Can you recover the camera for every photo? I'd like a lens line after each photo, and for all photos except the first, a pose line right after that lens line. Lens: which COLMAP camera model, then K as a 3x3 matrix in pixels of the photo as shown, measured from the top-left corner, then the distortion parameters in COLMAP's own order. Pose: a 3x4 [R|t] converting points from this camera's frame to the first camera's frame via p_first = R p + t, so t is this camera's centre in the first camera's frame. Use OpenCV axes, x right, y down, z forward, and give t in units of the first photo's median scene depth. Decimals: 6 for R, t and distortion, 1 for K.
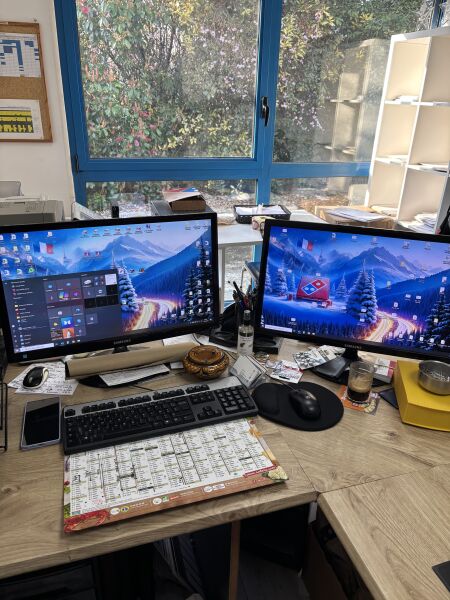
lens RADIAL K [[458.0, 0, 223.7], [0, 458.0, 281.3], [0, 0, 1]] dist [0.040067, -0.000927]
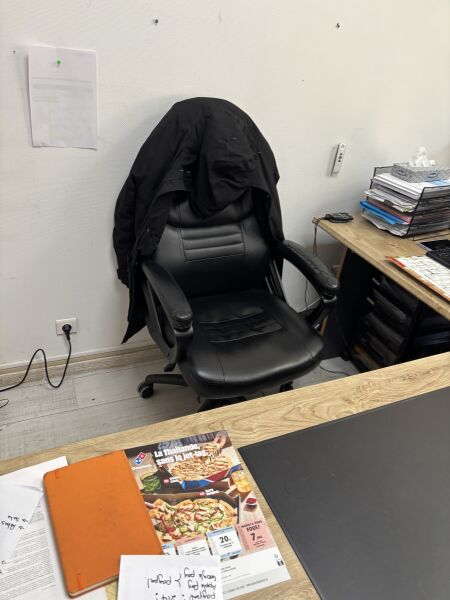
lens RADIAL K [[457.5, 0, 225.0], [0, 457.5, 300.0], [0, 0, 1]] dist [0.041886, -0.064909]
pose [[0.121442, 0.517268, -0.847163, 0.922902], [-0.472782, 0.780591, 0.408845, 0.123897], [0.872771, 0.350873, 0.339352, -0.167258]]
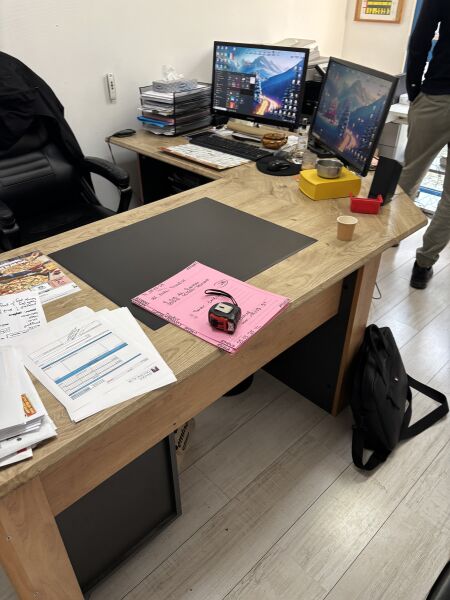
lens RADIAL K [[457.5, 0, 225.0], [0, 457.5, 300.0], [0, 0, 1]] dist [0.041886, -0.064909]
pose [[0.457348, 0.473429, -0.752793, 1.534833], [-0.321045, 0.877323, 0.356699, 0.147025], [0.829315, 0.078544, 0.553234, -0.076090]]
